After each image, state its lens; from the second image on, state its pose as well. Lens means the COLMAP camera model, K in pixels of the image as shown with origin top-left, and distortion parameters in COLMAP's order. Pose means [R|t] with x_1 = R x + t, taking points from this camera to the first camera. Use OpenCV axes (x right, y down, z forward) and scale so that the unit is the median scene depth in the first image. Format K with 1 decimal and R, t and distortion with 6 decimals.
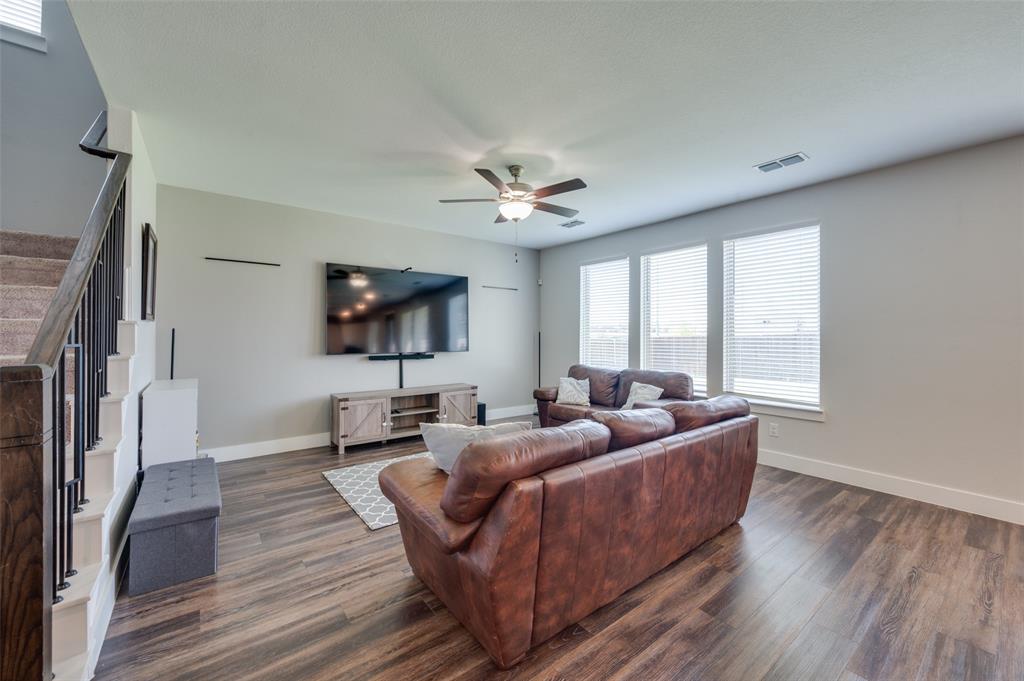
lens RADIAL K [[407.6, 0, 512.0], [0, 407.6, 340.5], [0, 0, 1]] dist [0.000813, 0.000064]
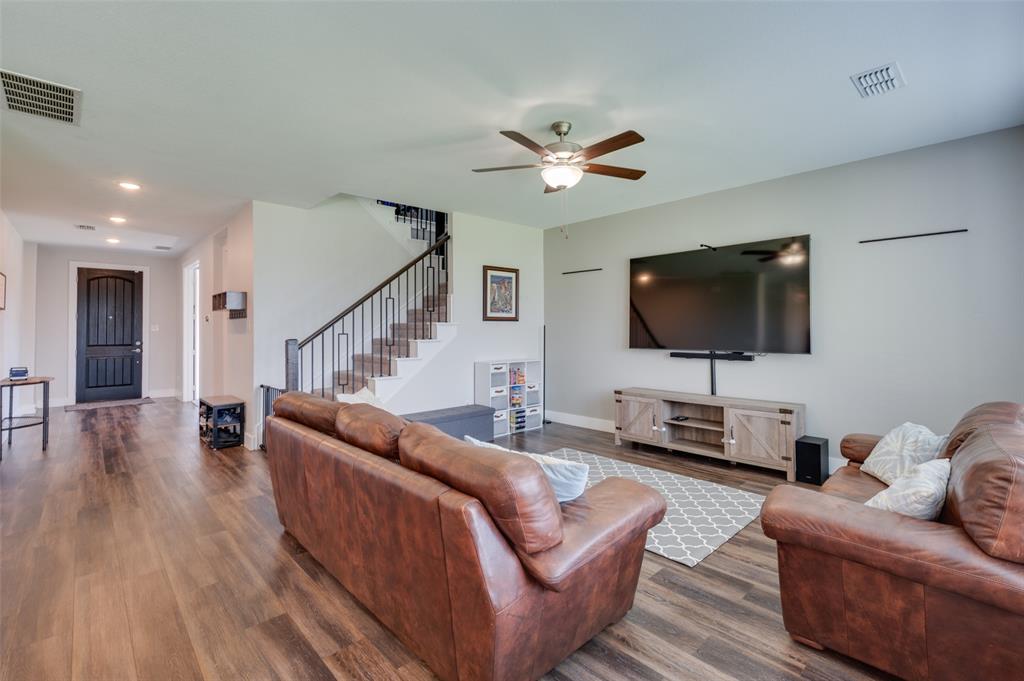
lens RADIAL K [[455.7, 0, 513.7], [0, 455.7, 327.0], [0, 0, 1]] dist [-0.000141, -0.000062]
pose [[0.093701, -0.009065, -0.995559, 0.664993], [-0.009774, 0.999902, -0.010024, -0.004027], [0.995552, 0.010670, 0.093603, 0.599638]]
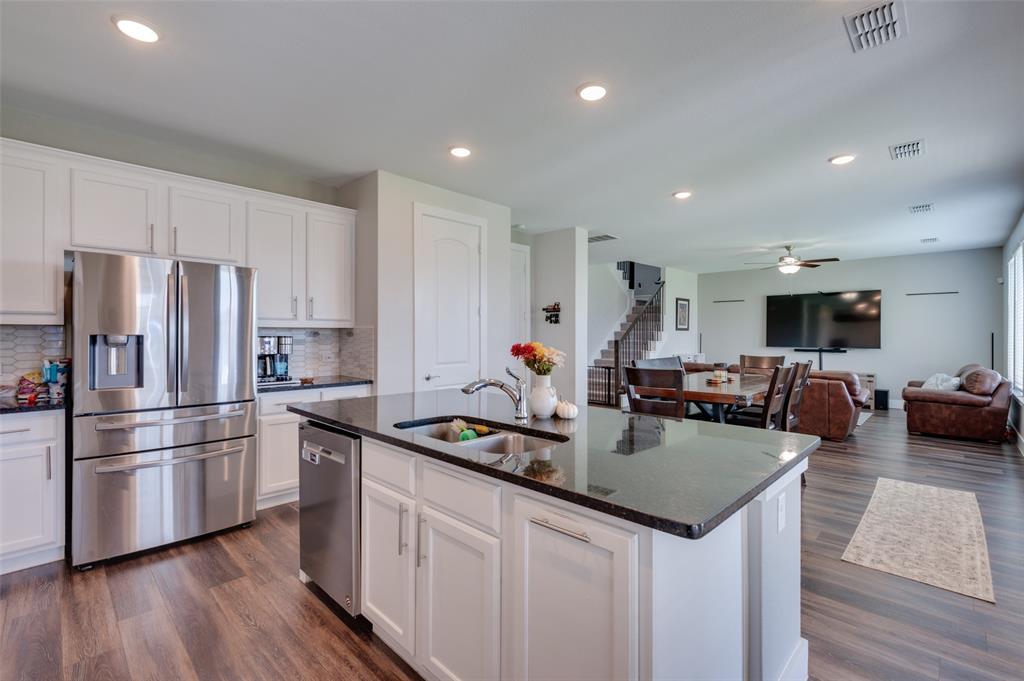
lens RADIAL K [[452.4, 0, 512.0], [0, 452.4, 340.5], [0, 0, 1]] dist [-0.000868, -0.000207]
pose [[0.134137, 0.009017, -0.990922, 1.384432], [-0.014642, 0.999867, 0.007116, 0.009922], [0.990855, 0.013554, 0.134251, -0.389181]]
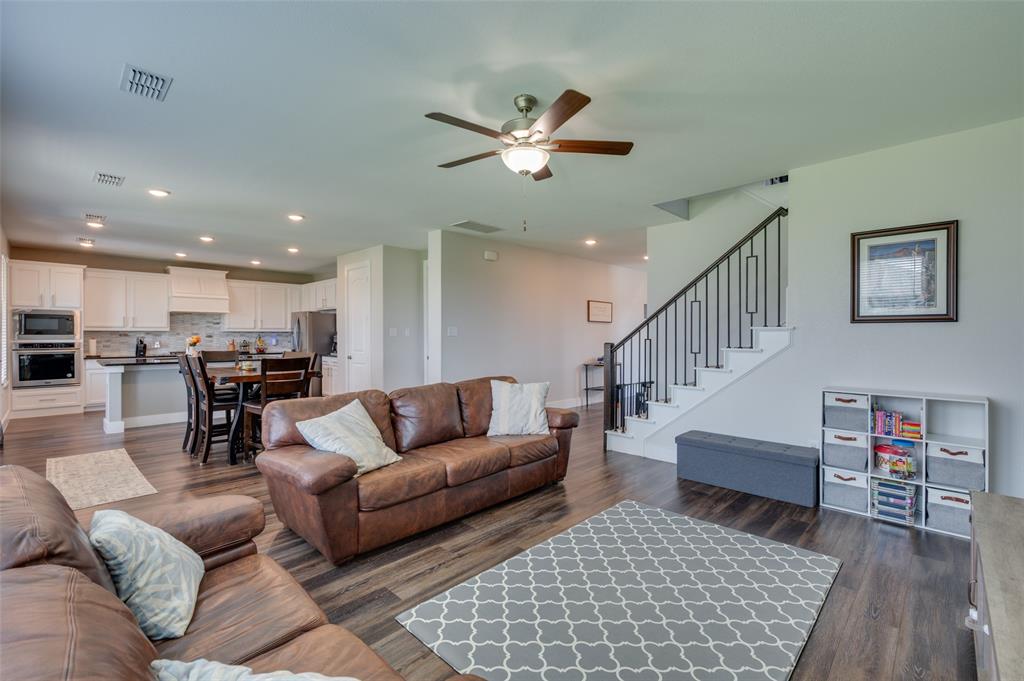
lens RADIAL K [[452.4, 0, 512.0], [0, 452.4, 340.5], [0, 0, 1]] dist [-0.000868, -0.000207]
pose [[-0.989655, -0.007573, -0.143265, 0.105498], [-0.011358, 0.999607, 0.025620, -0.015803], [0.143015, 0.026982, -0.989353, 1.305819]]
